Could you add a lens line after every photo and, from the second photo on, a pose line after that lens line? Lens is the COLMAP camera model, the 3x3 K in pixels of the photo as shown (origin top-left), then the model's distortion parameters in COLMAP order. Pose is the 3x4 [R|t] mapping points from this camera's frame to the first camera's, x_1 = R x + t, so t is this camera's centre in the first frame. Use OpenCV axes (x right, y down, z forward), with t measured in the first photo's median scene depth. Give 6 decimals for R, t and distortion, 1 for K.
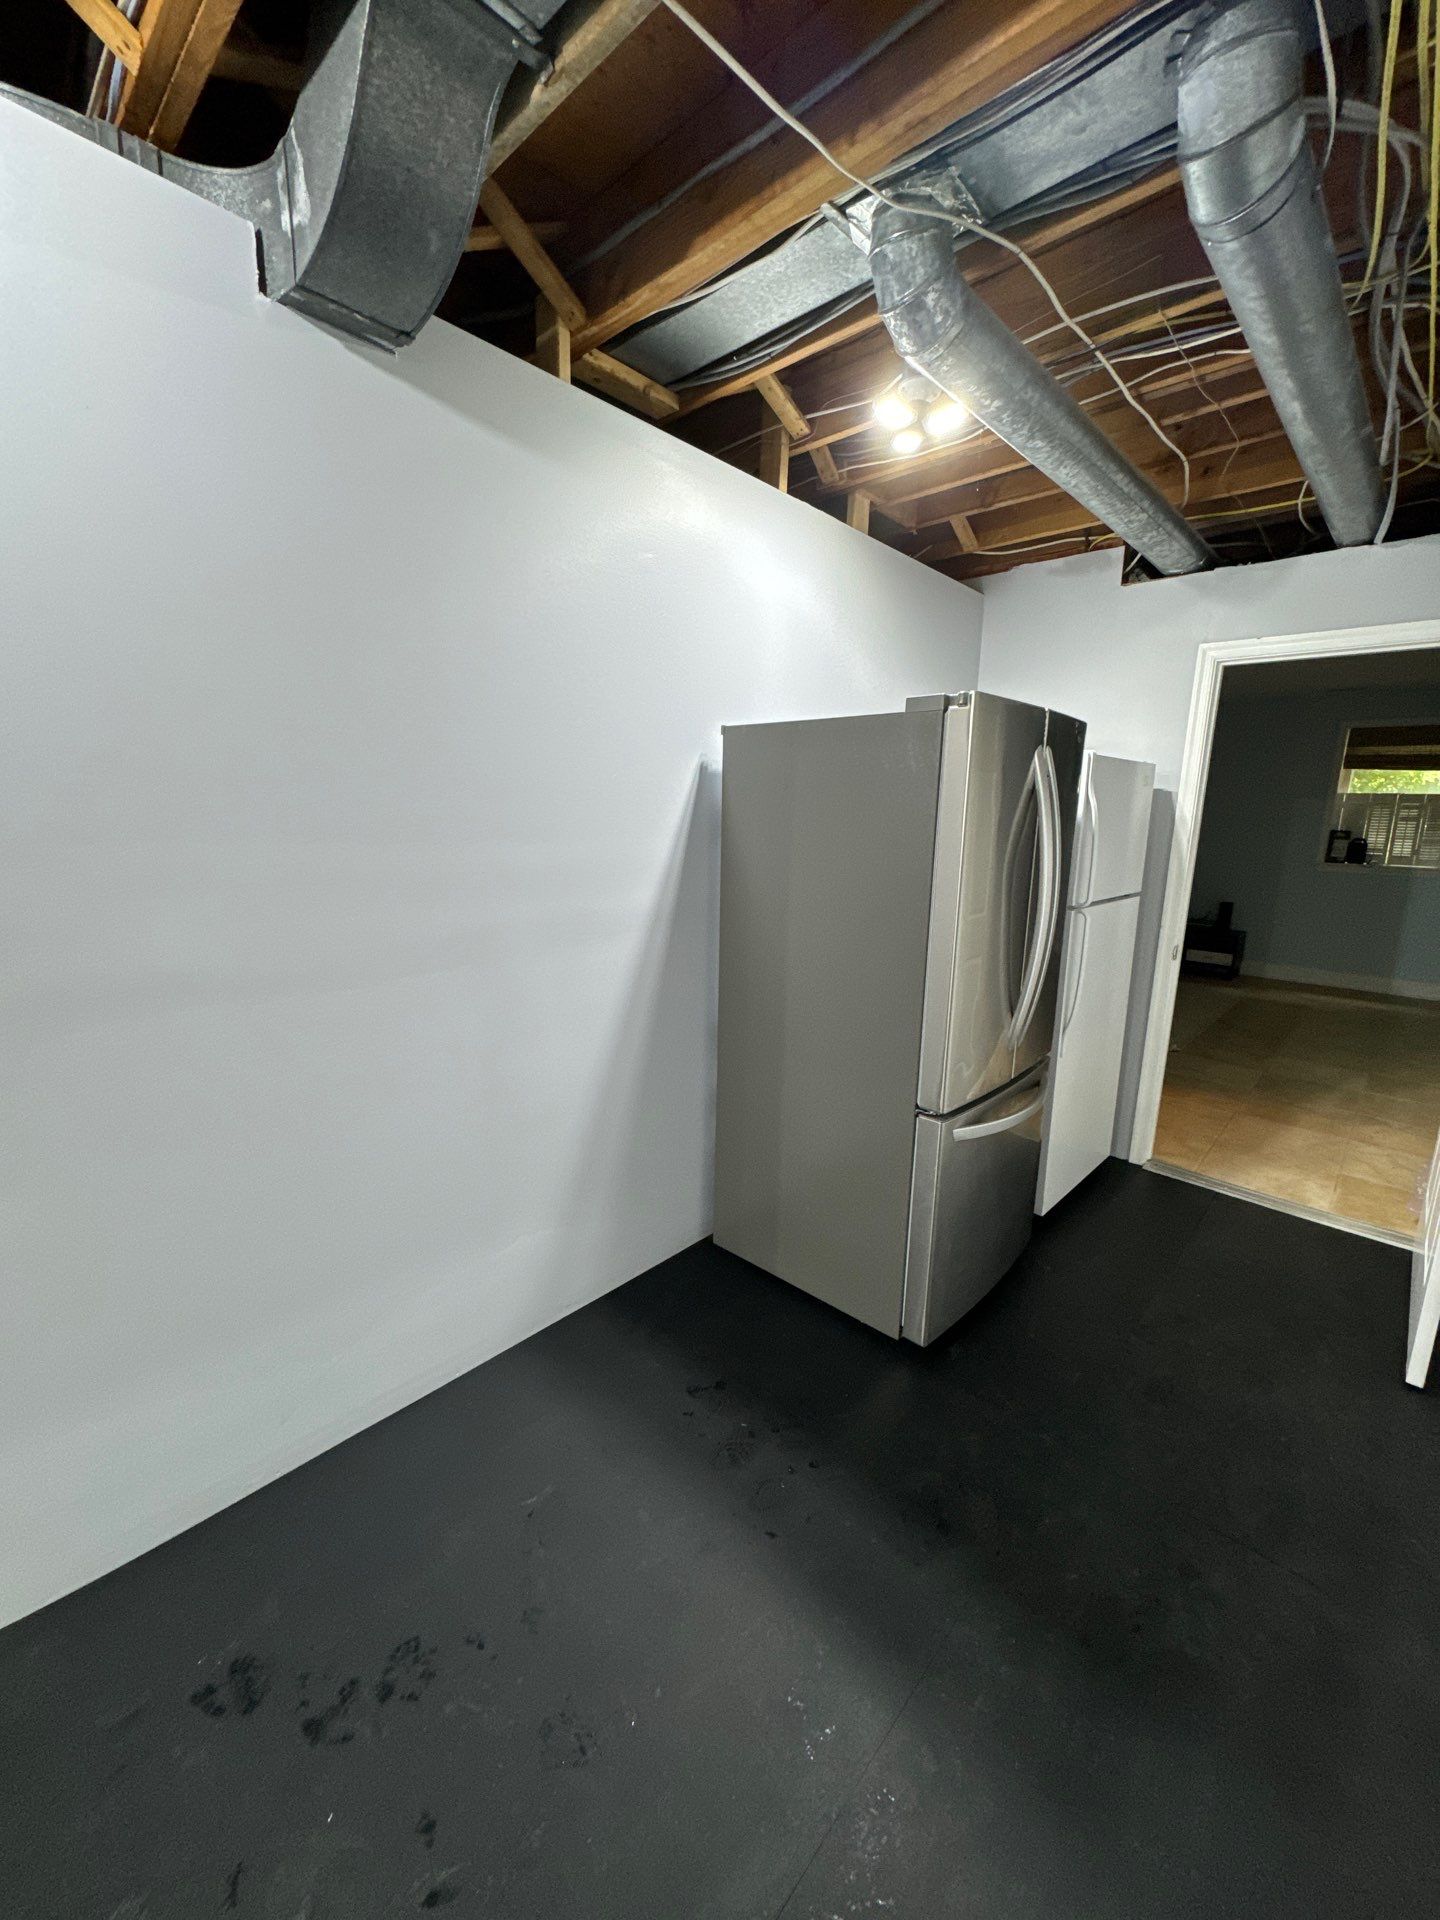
lens RADIAL K [[768.2, 0, 717.5], [0, 768.2, 956.0], [0, 0, 1]] dist [-0.002314, -0.000685]
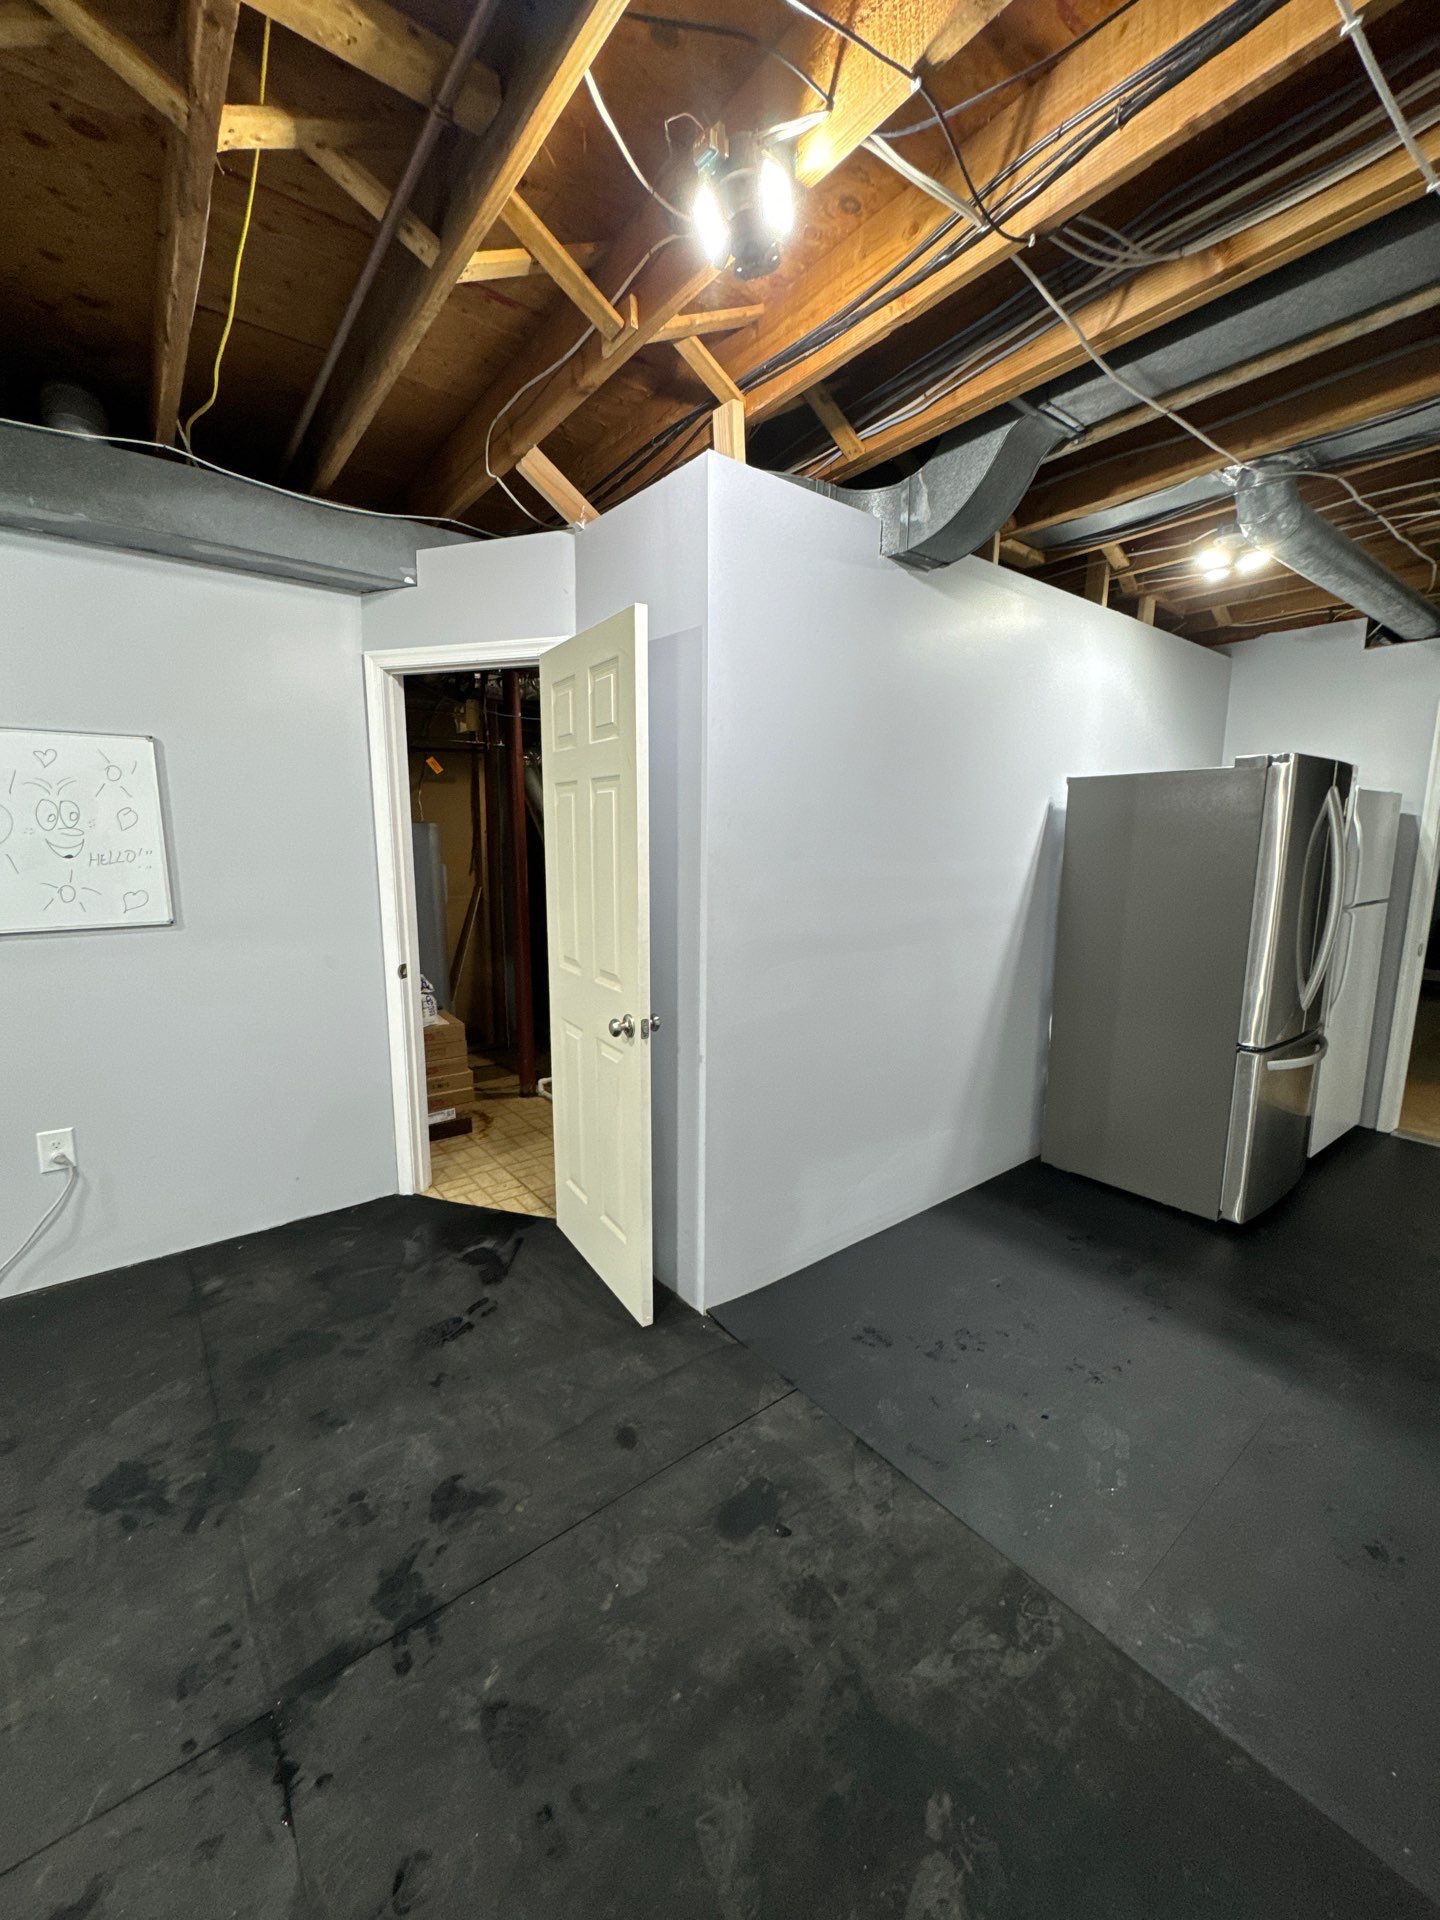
lens RADIAL K [[768.2, 0, 716.4], [0, 768.2, 960.2], [0, 0, 1]] dist [-0.002314, -0.000685]
pose [[0.987744, 0.004082, -0.156029, -0.400522], [-0.009780, 0.999312, -0.035767, 0.088117], [0.155775, 0.036855, 0.987105, -0.462485]]
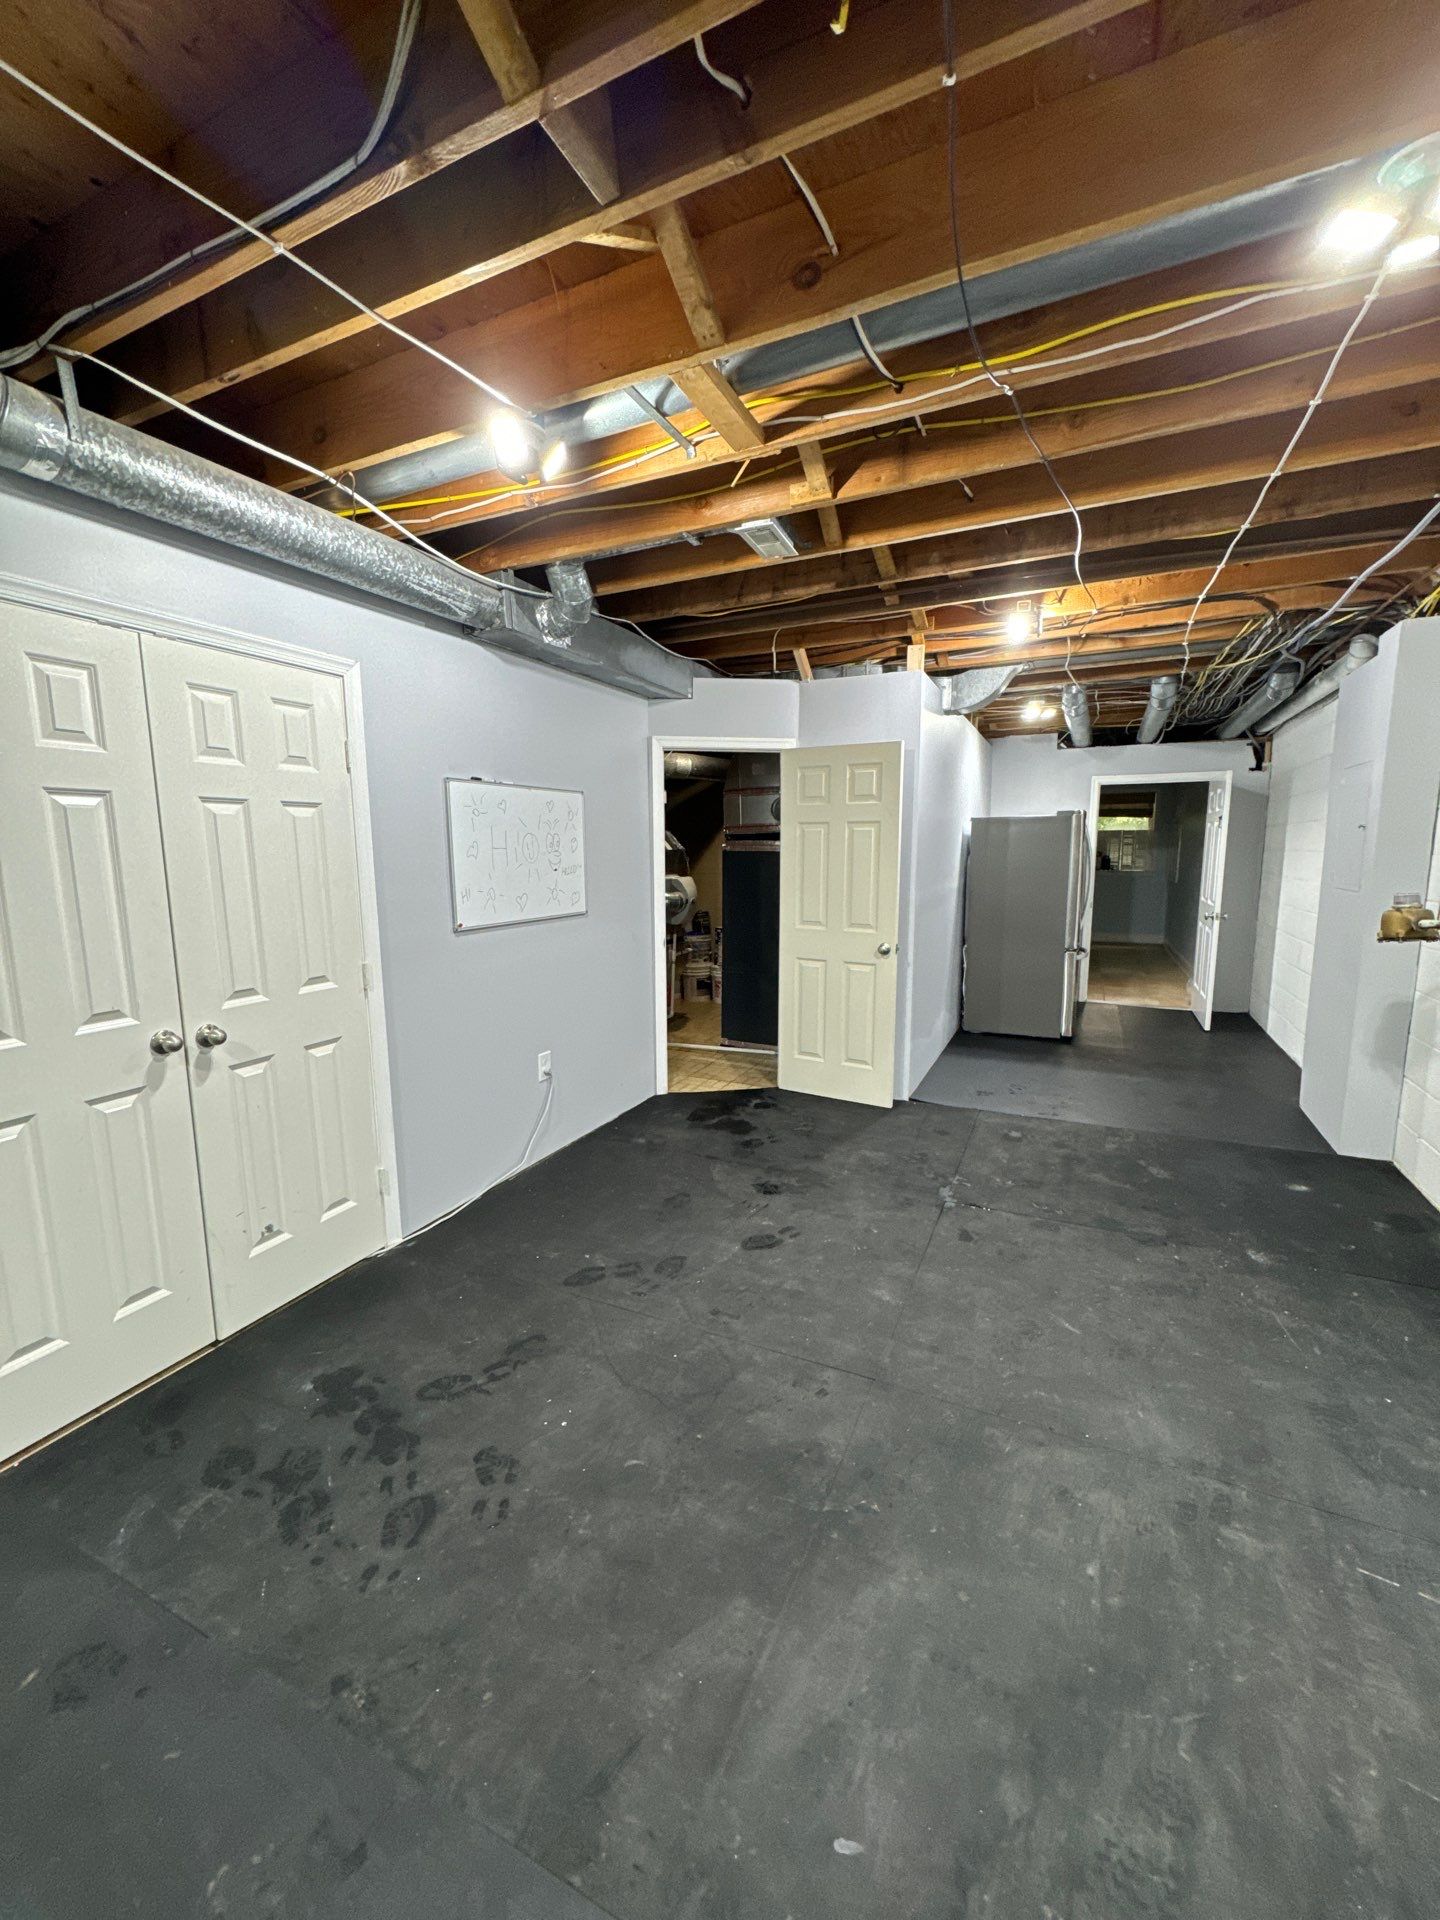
lens RADIAL K [[768.2, 0, 724.4], [0, 768.2, 961.4], [0, 0, 1]] dist [-0.002314, -0.000685]
pose [[0.951323, -0.075852, 0.298714, -1.595071], [0.089415, 0.995481, -0.031982, 0.192343], [-0.294939, 0.057135, 0.953807, -1.201323]]
